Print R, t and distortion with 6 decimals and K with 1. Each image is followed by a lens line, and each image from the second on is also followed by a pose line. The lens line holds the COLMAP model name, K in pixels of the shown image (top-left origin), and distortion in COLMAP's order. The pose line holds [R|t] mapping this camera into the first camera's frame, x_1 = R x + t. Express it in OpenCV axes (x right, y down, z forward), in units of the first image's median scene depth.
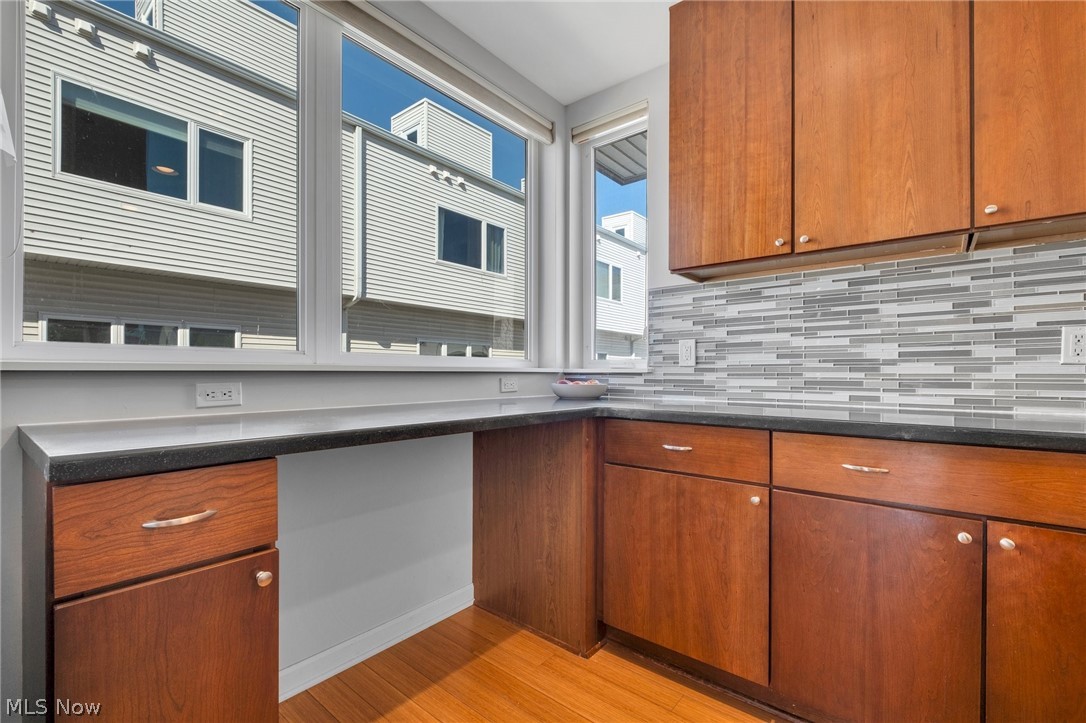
lens RADIAL K [[479.9, 0, 543.9], [0, 479.9, 375.2], [0, 0, 1]] dist [-0.001998, -0.001274]
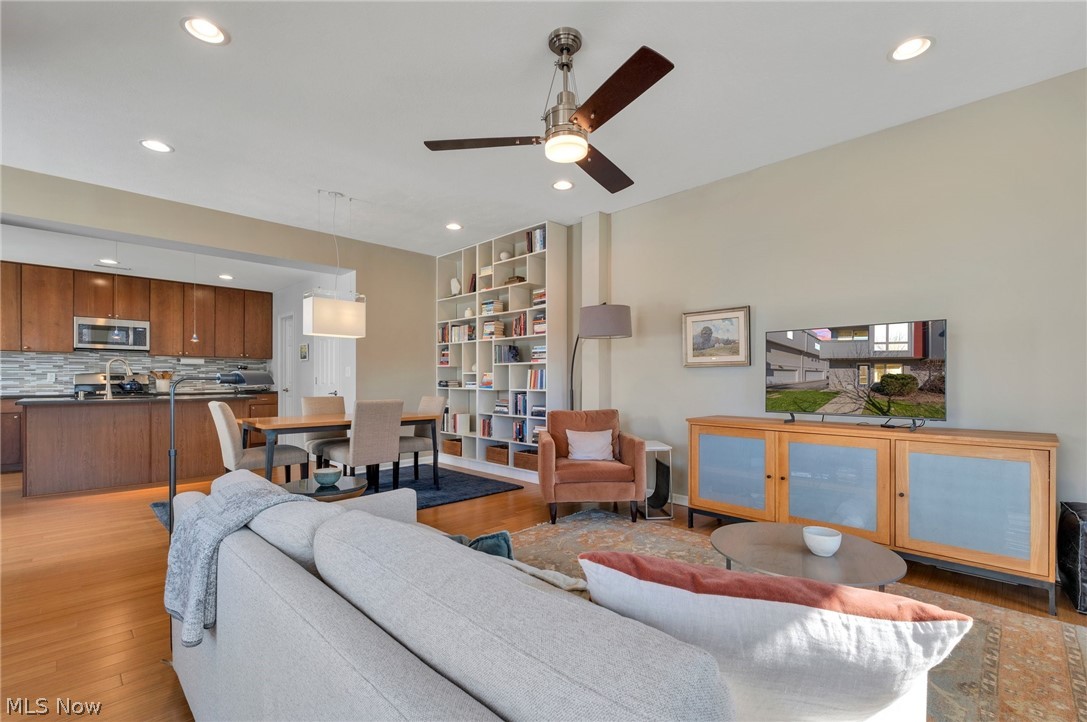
lens RADIAL K [[474.0, 0, 545.2], [0, 474.0, 379.7], [0, 0, 1]] dist [-0.001546, -0.006406]
pose [[0.088942, -0.003296, 0.996031, -1.854577], [0.003238, 0.999990, 0.003020, -0.027209], [-0.996032, 0.002956, 0.088952, -2.616703]]
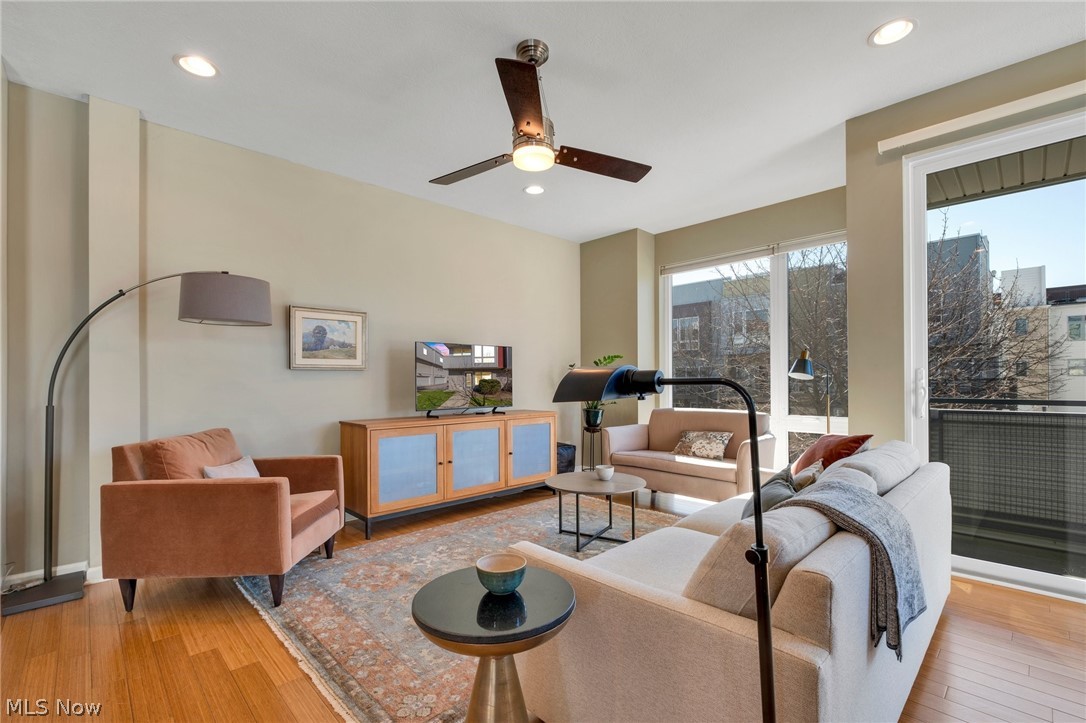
lens RADIAL K [[486.3, 0, 544.6], [0, 486.3, 382.4], [0, 0, 1]] dist [-0.000376, -0.000542]
pose [[-0.993481, 0.002133, 0.113979, -0.943552], [0.002845, 0.999977, 0.006083, -0.034214], [-0.113964, 0.006368, -0.993465, -1.463490]]
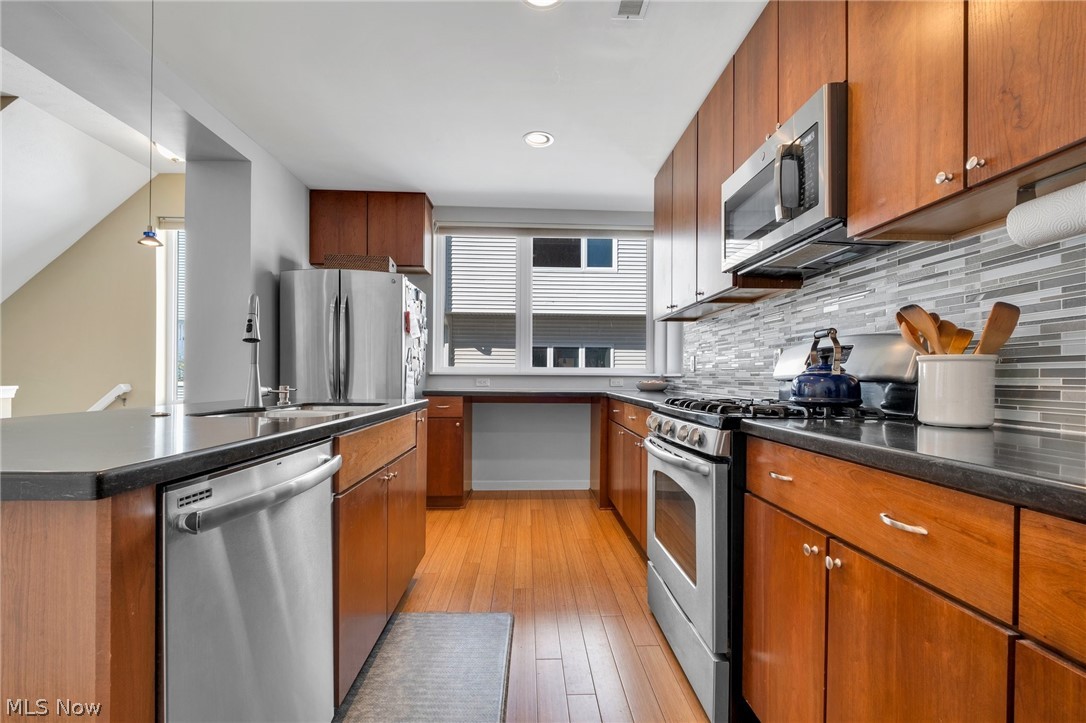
lens RADIAL K [[479.9, 0, 543.9], [0, 479.9, 375.2], [0, 0, 1]] dist [-0.001998, -0.001274]
pose [[0.663646, 0.002790, -0.748041, 1.235326], [-0.010986, 0.999922, -0.006018, 0.007102], [0.747966, 0.012212, 0.663625, -0.492538]]
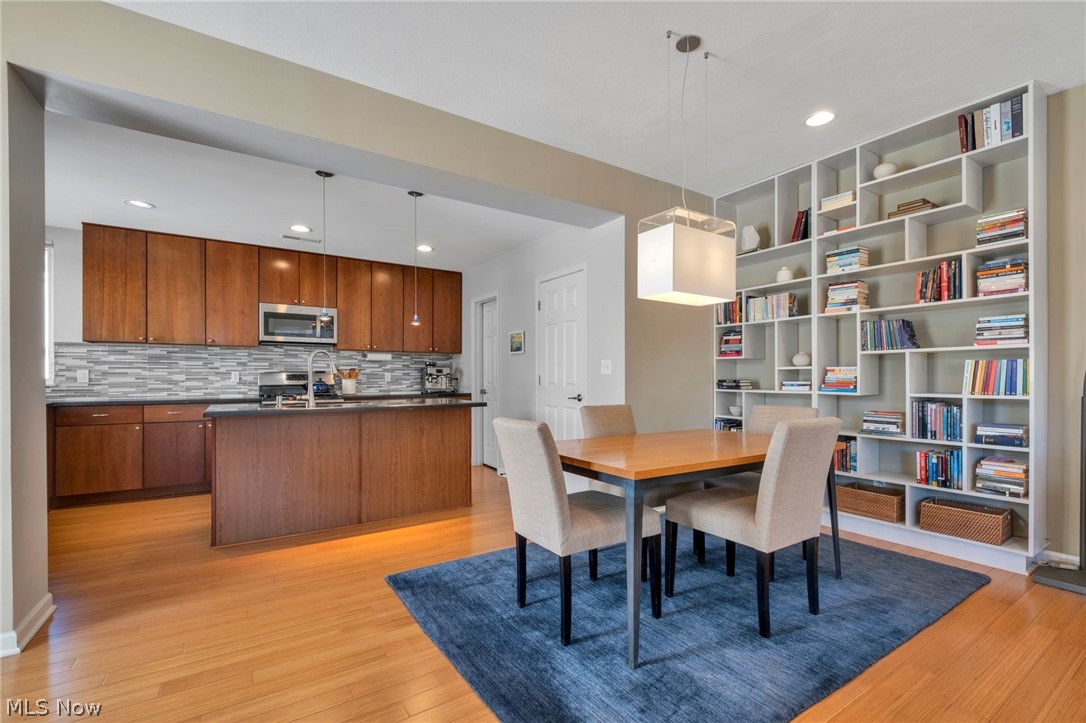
lens RADIAL K [[479.9, 0, 543.9], [0, 479.9, 375.2], [0, 0, 1]] dist [-0.001998, -0.001274]
pose [[0.300452, 0.001235, 0.953796, -1.127631], [0.007134, 0.999968, -0.003542, -0.031374], [-0.953770, 0.007869, 0.300434, -1.592015]]
